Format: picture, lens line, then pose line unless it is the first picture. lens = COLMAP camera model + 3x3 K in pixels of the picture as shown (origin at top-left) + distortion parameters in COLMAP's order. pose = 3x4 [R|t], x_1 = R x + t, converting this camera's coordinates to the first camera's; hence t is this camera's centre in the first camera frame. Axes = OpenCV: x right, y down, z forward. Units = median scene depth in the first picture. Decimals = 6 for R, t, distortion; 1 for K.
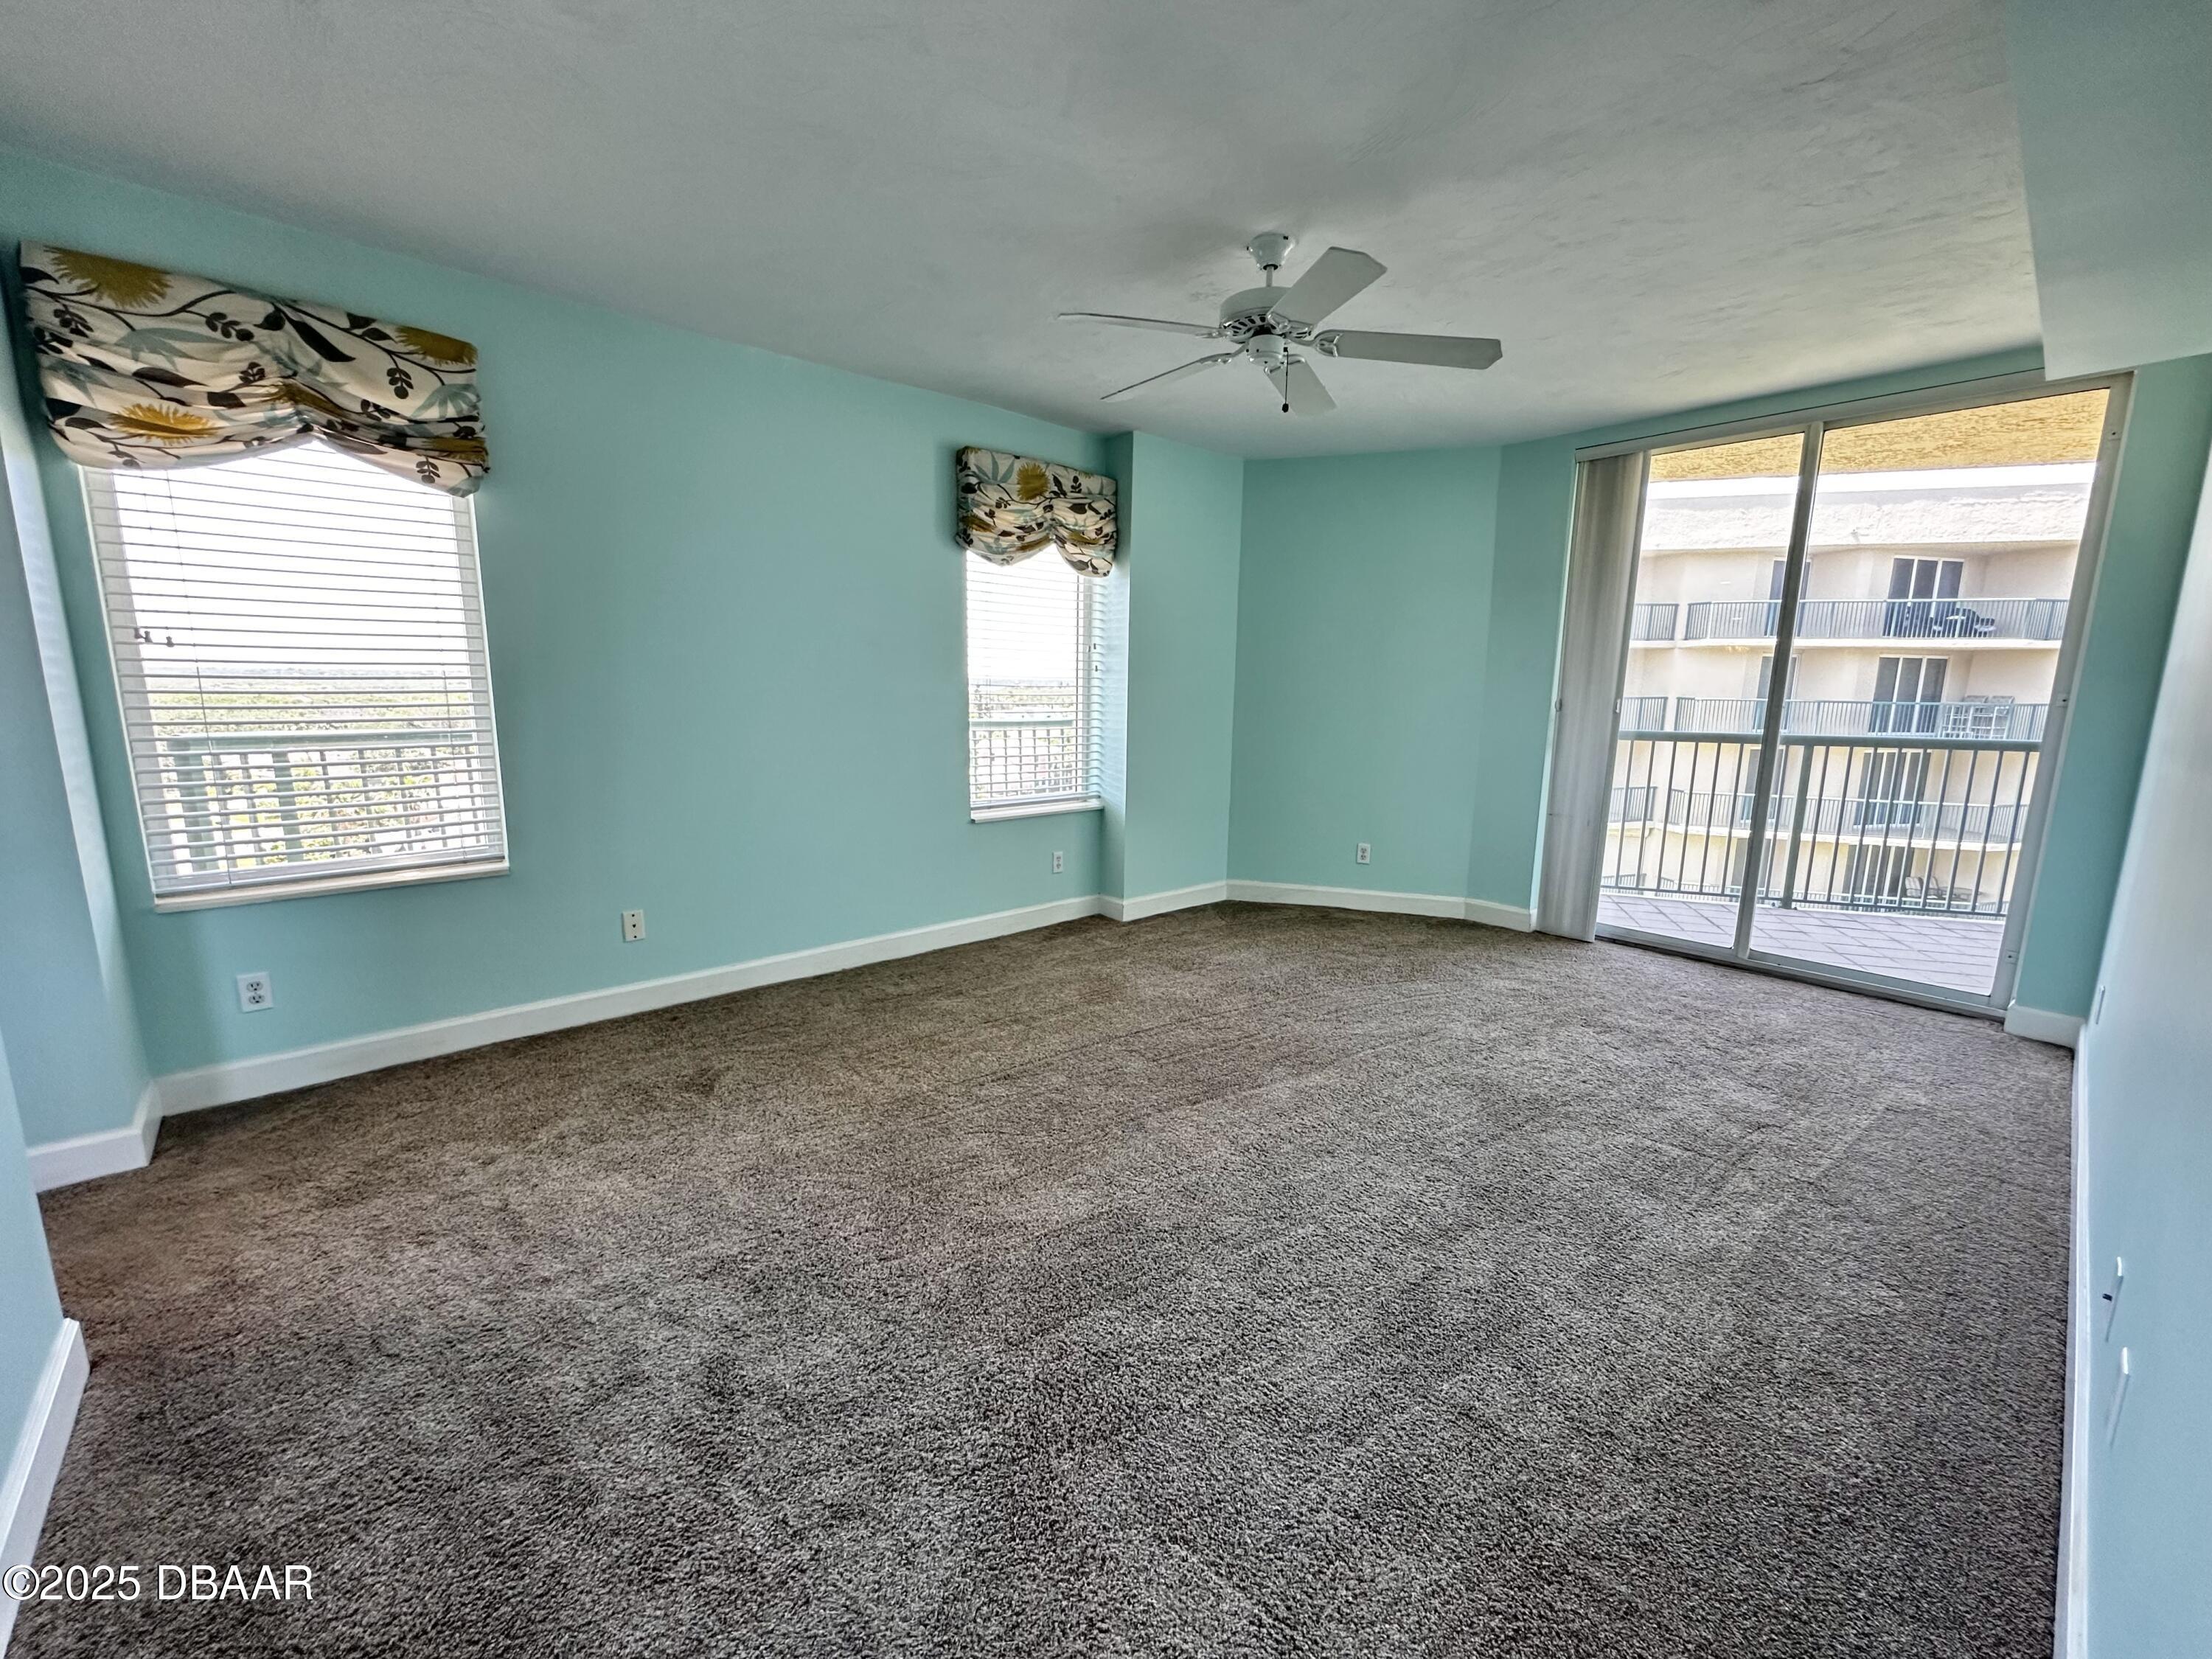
lens RADIAL K [[887.3, 0, 1108.5], [0, 887.3, 832.3], [0, 0, 1]] dist [-0.000176, 0.000179]
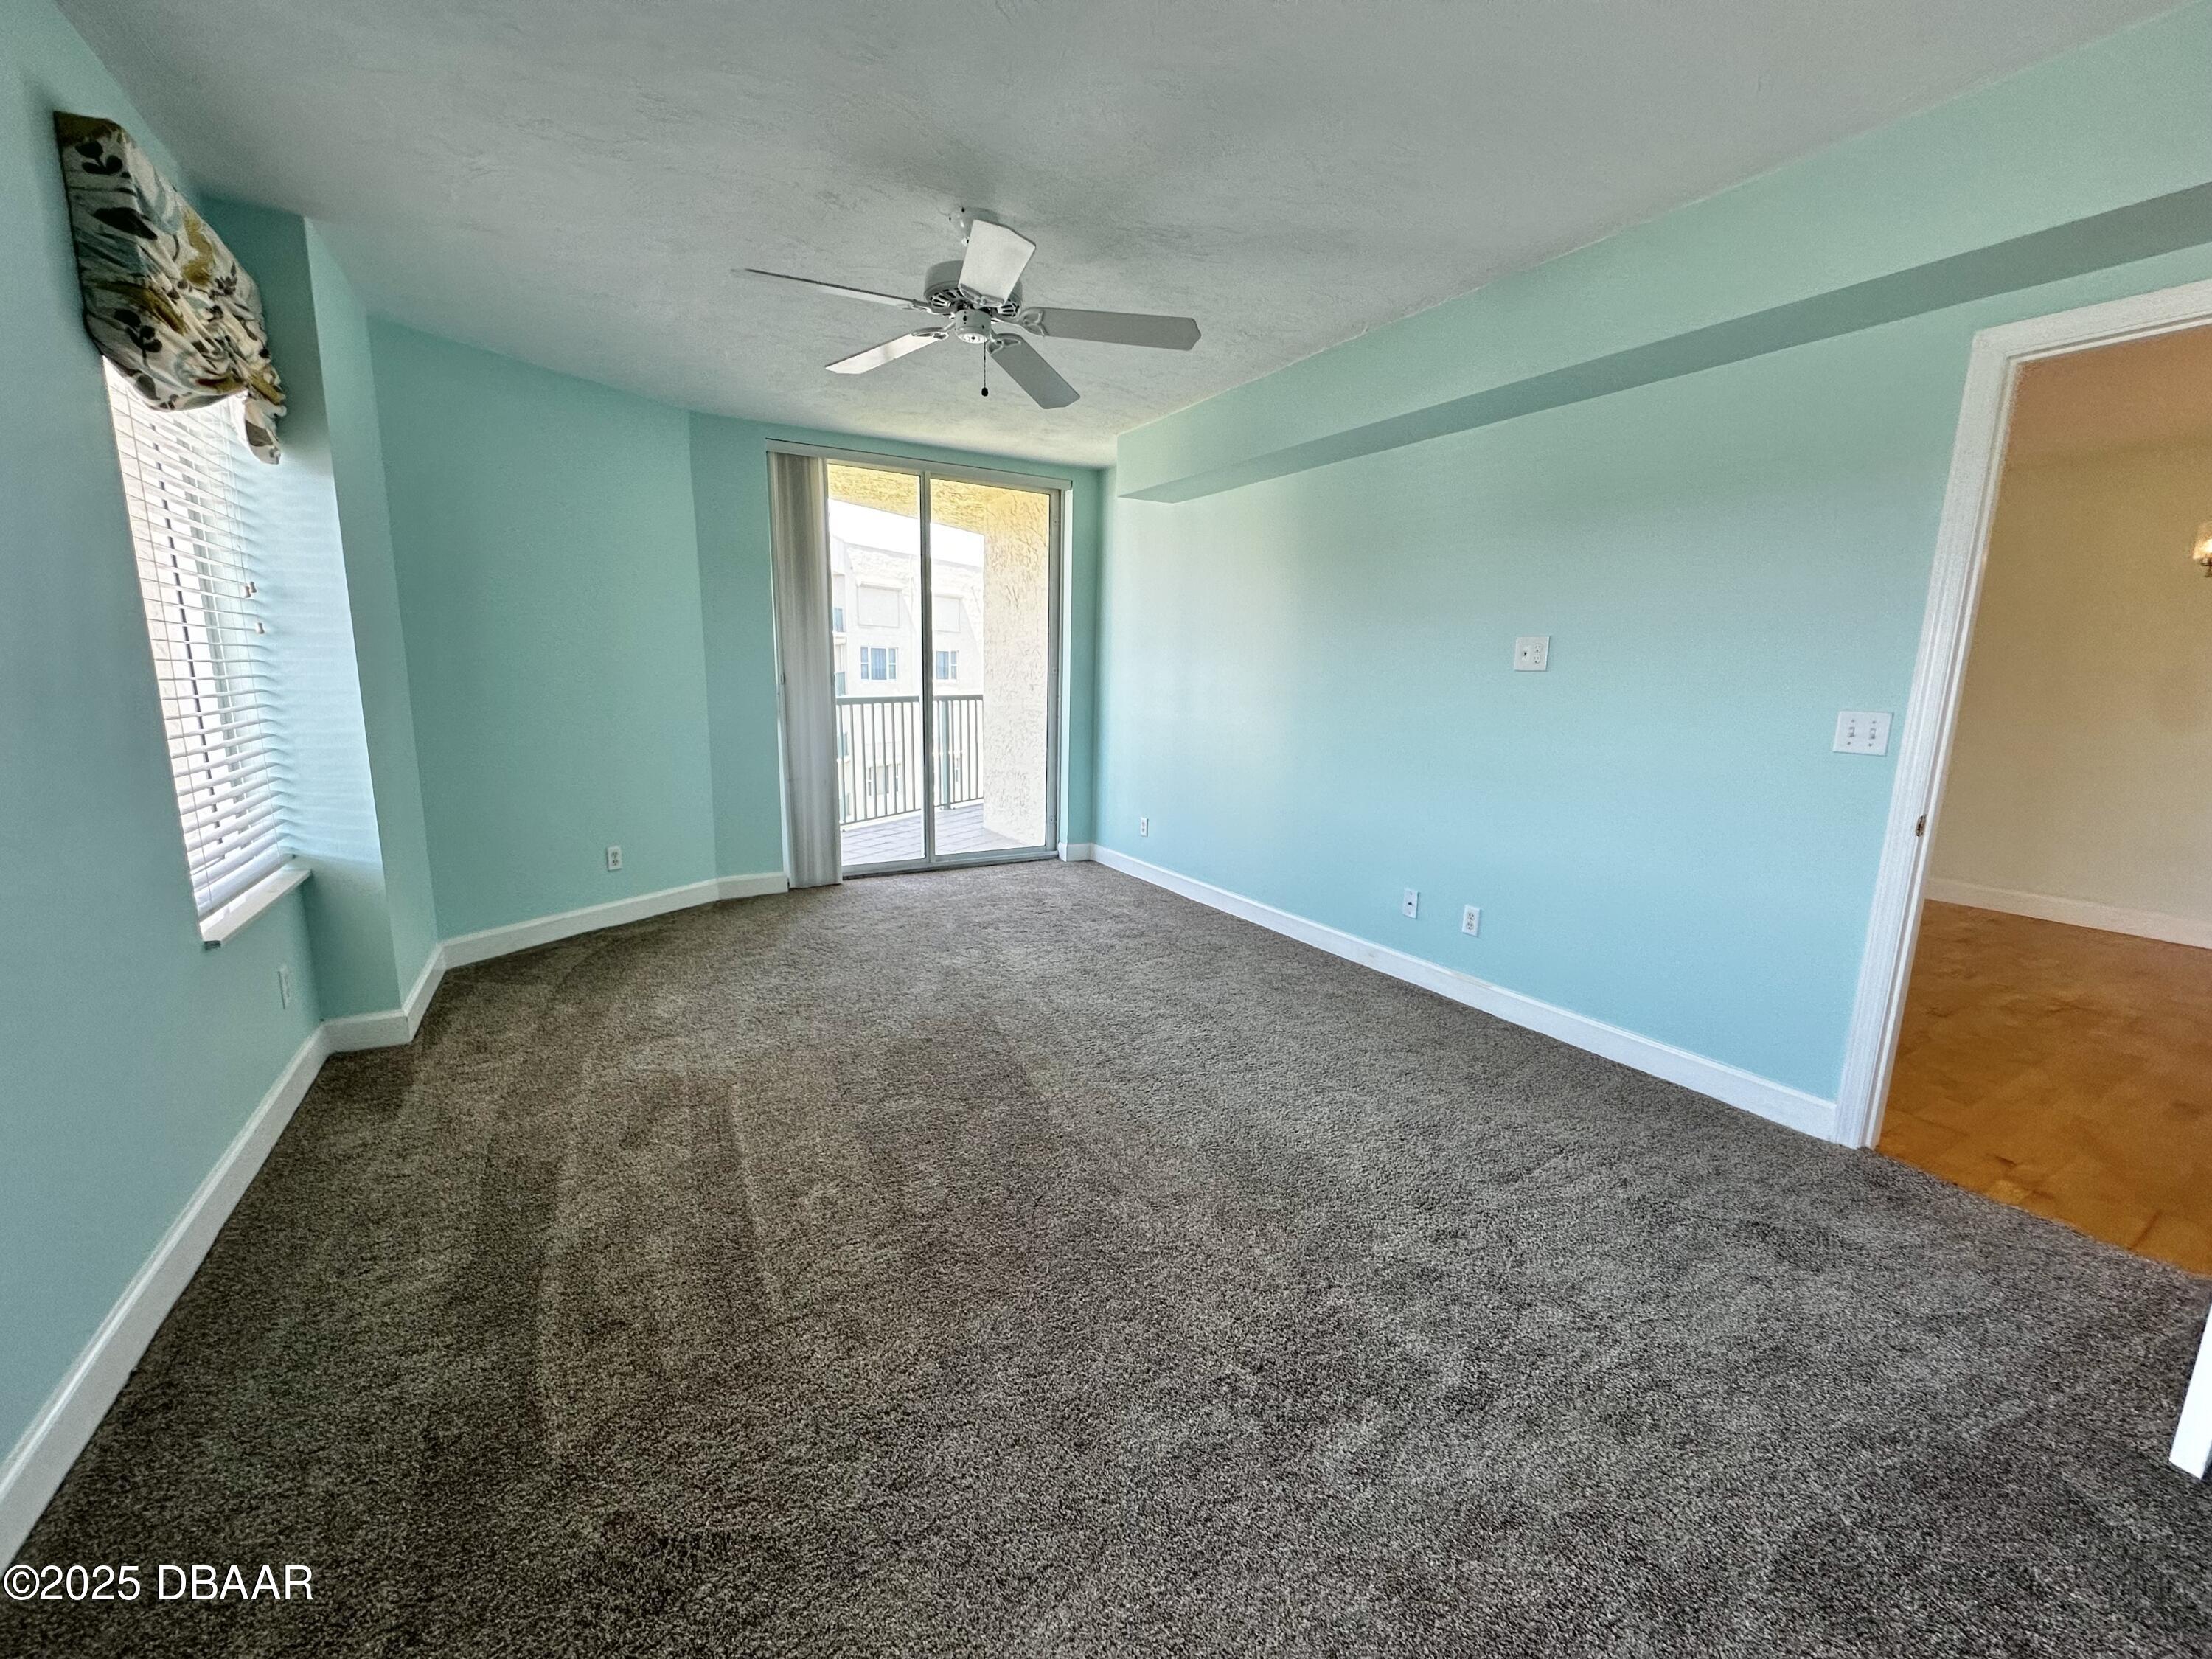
lens RADIAL K [[884.4, 0, 1107.4], [0, 884.4, 829.6], [0, 0, 1]] dist [-0.001446, -0.000032]
pose [[0.197712, -0.183931, 0.962850, -0.529722], [0.150900, 0.976242, 0.155503, -0.077867], [-0.968576, 0.114549, 0.220770, 0.439279]]
